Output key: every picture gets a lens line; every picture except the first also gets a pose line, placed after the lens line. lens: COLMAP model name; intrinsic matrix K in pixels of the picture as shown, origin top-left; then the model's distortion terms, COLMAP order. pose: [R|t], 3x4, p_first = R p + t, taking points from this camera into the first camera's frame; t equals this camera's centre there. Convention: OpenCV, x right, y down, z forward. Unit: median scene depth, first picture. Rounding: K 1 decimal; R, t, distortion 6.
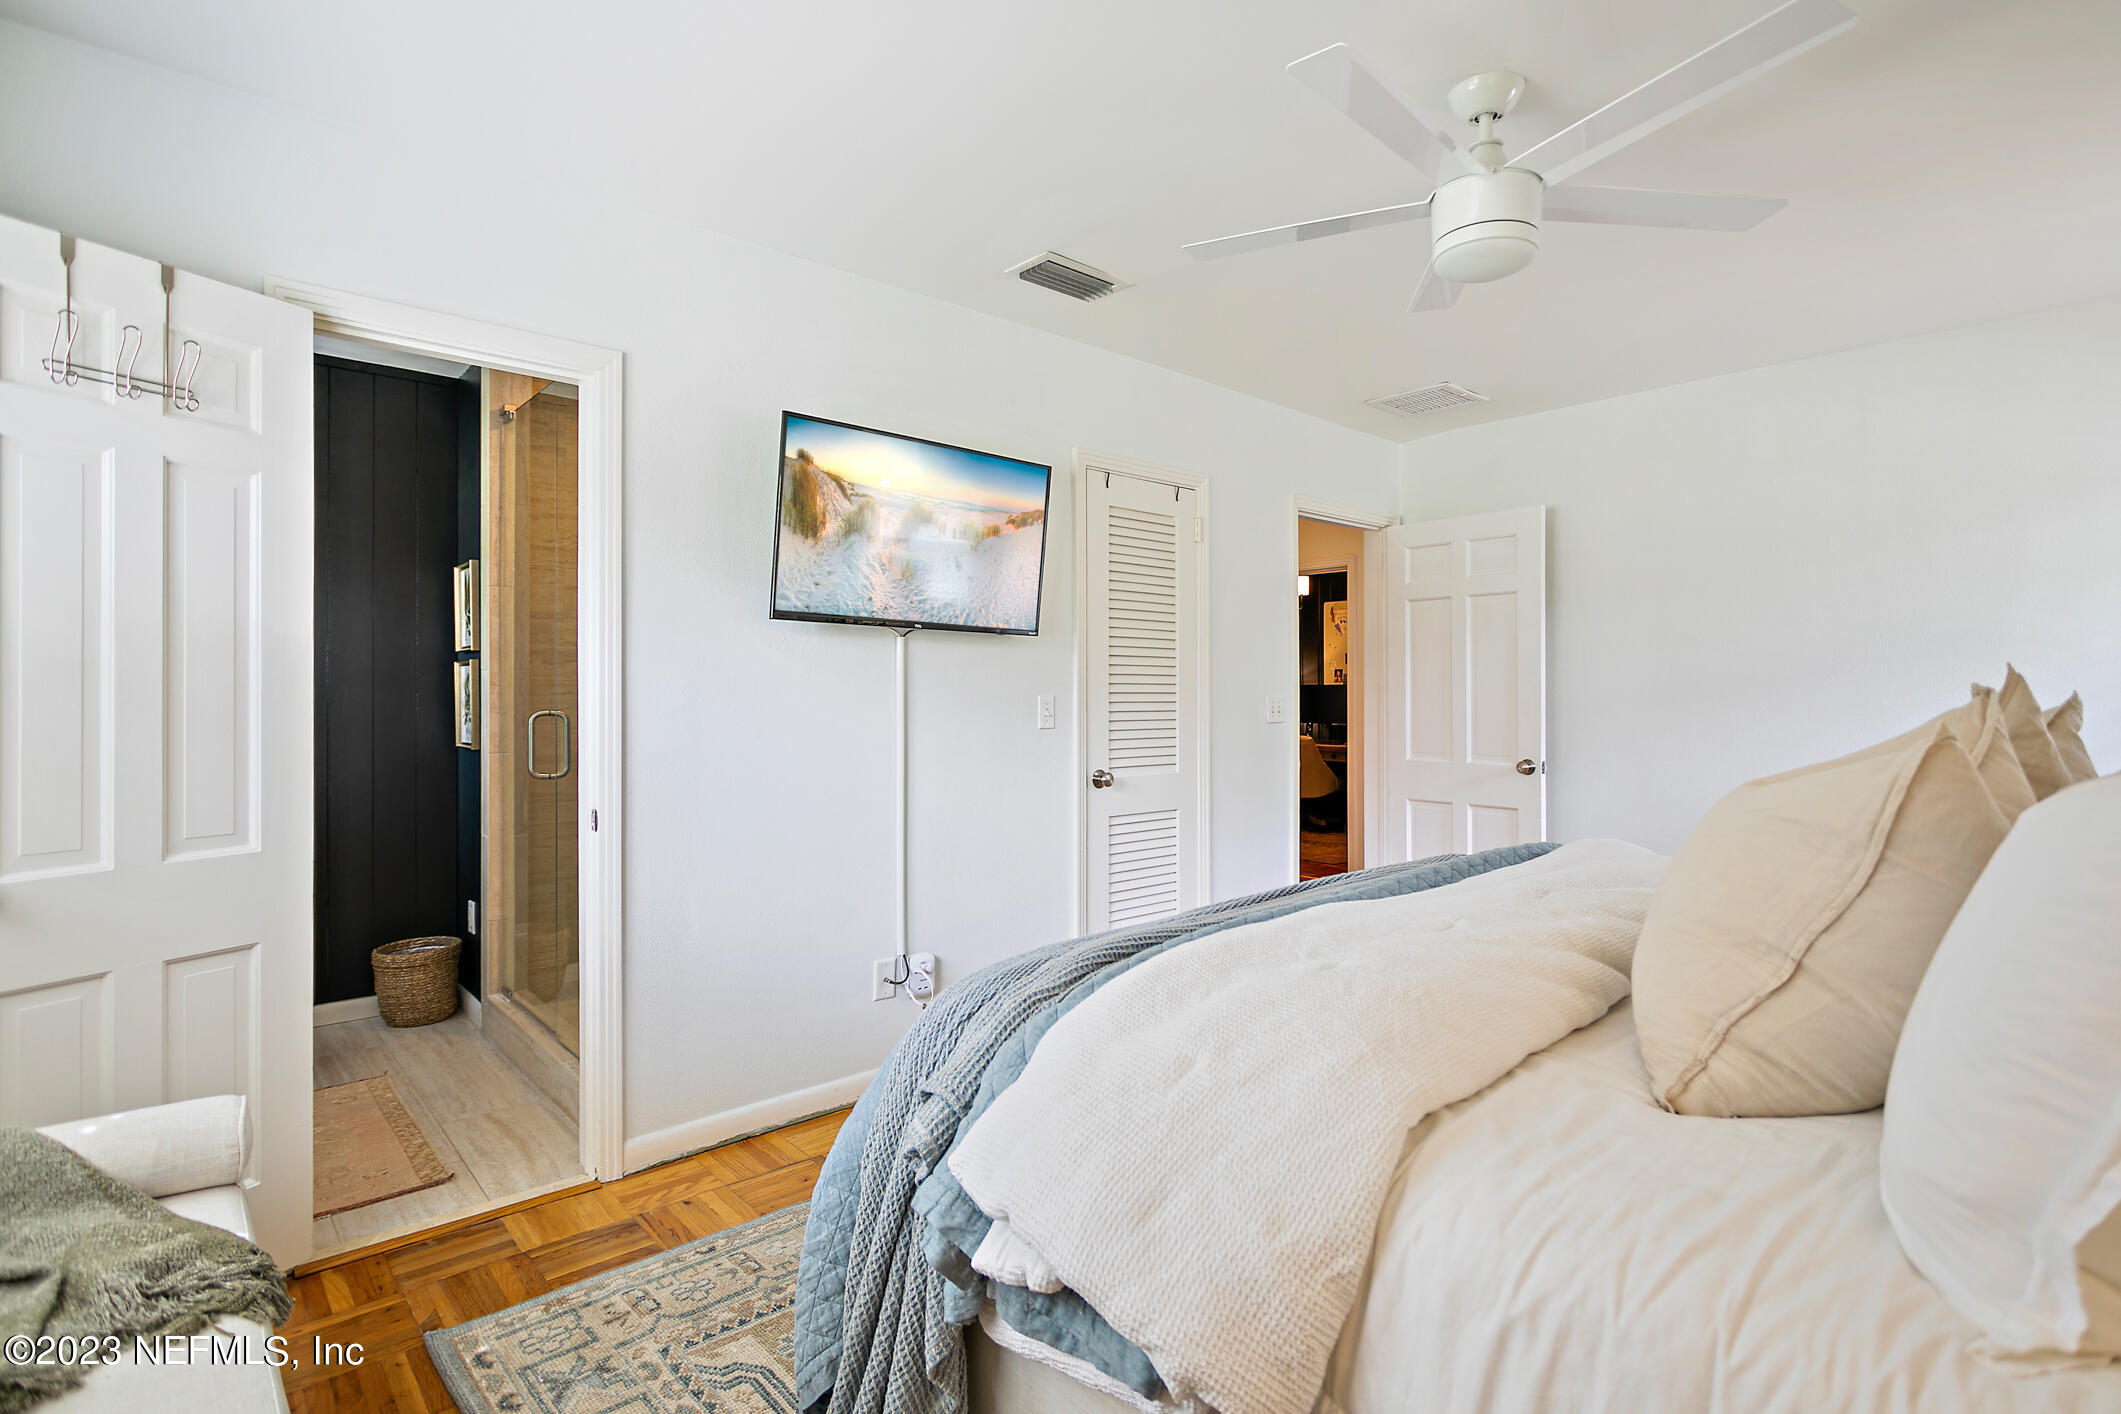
lens RADIAL K [[1029.3, 0, 1057.9], [0, 1029.3, 686.7], [0, 0, 1]] dist [-0.001570, 0.000644]
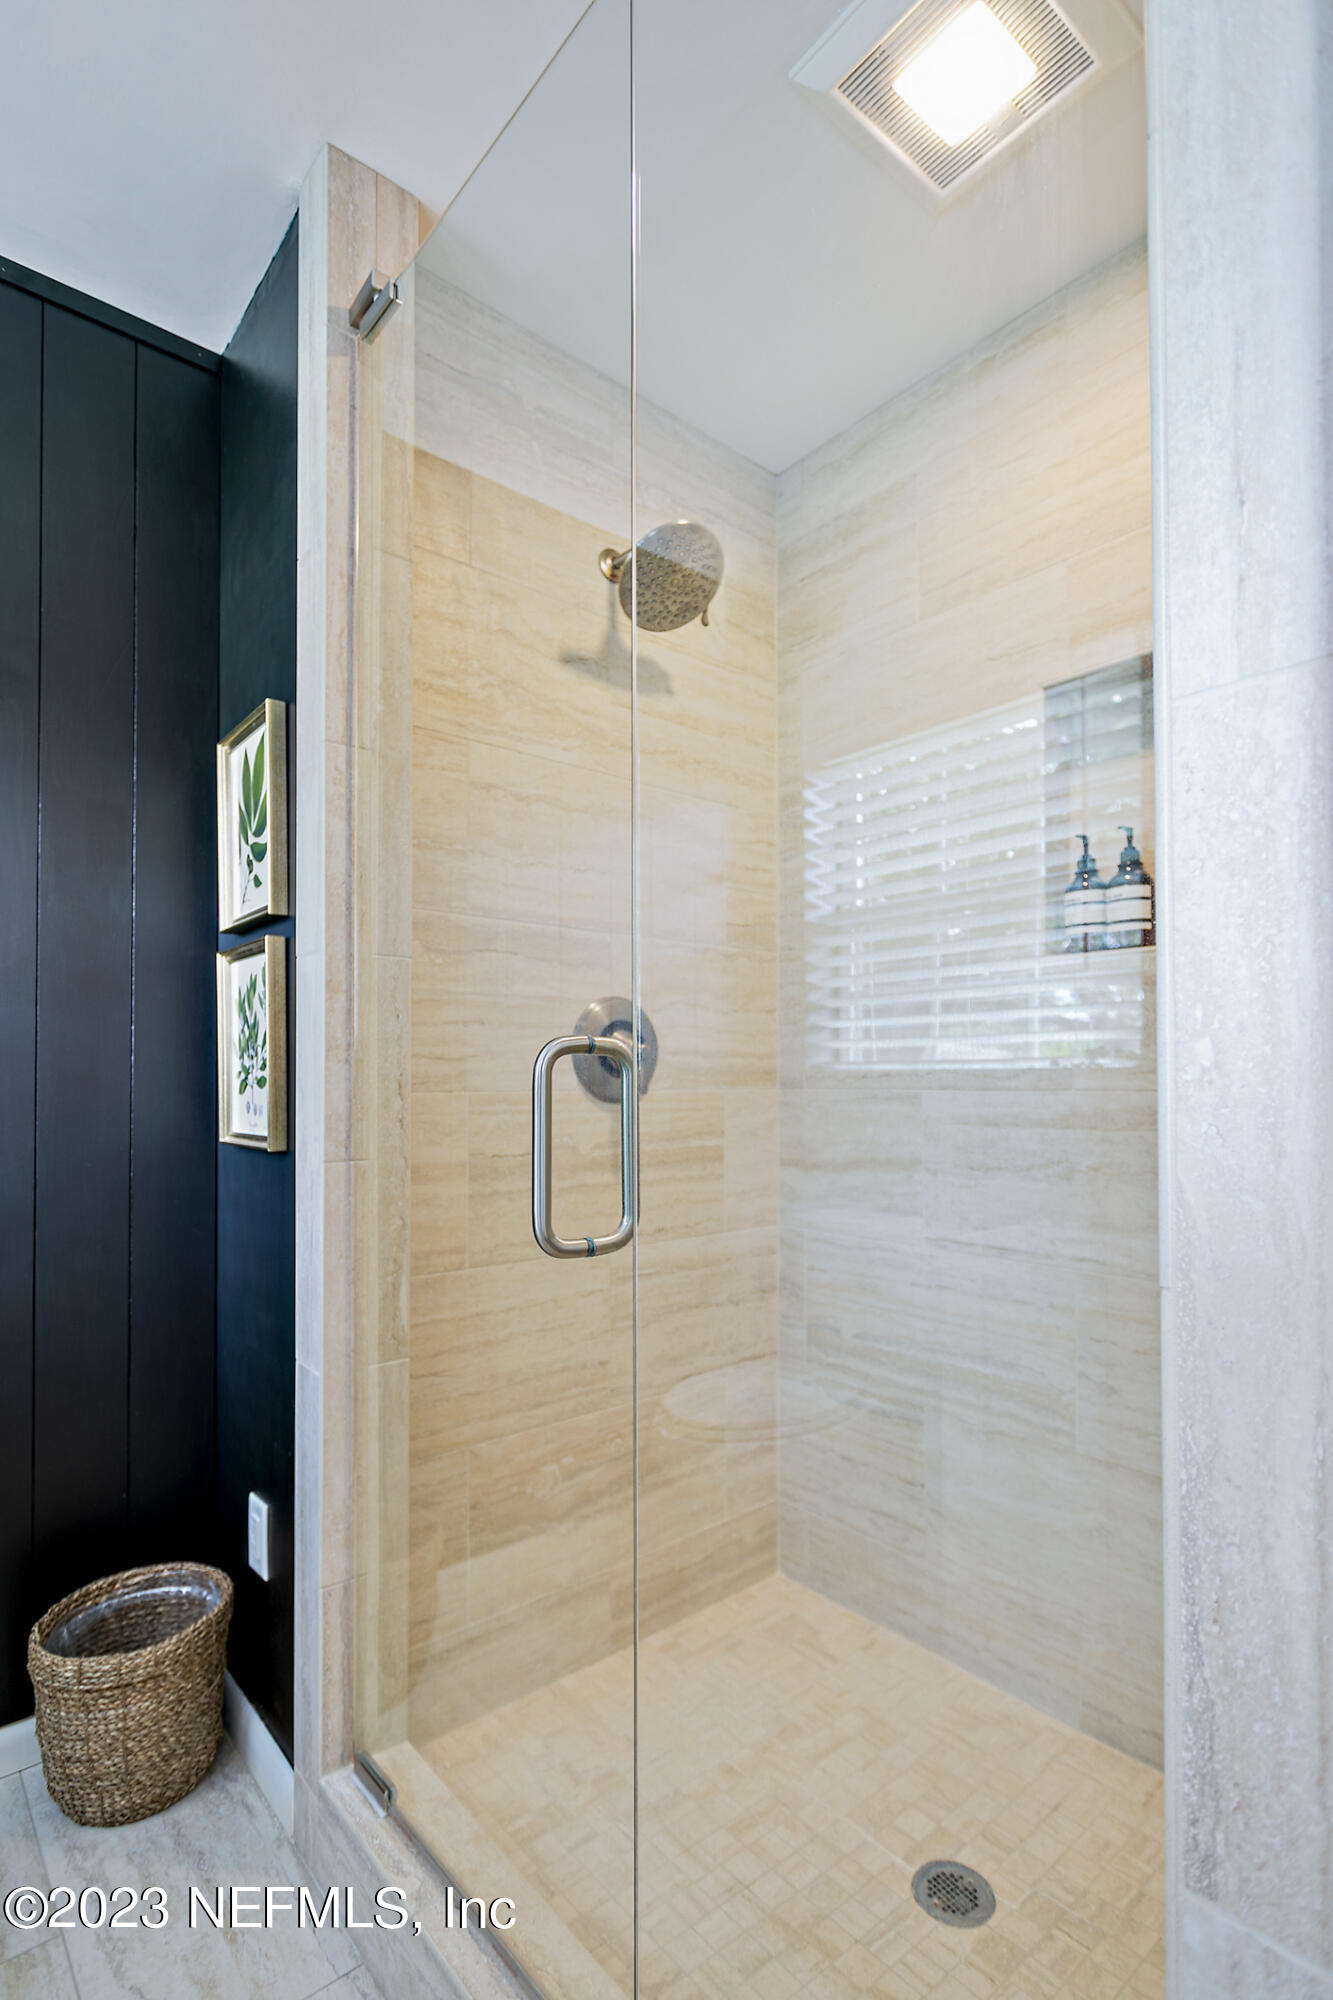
lens RADIAL K [[985.0, 0, 670.0], [0, 985.0, 1062.1], [0, 0, 1]] dist [0.018643, 0.000185]
pose [[0.999754, 0.001414, -0.022139, -0.397201], [-0.001593, 0.999966, -0.008070, 0.028719], [0.022127, 0.008104, 0.999722, 0.597959]]
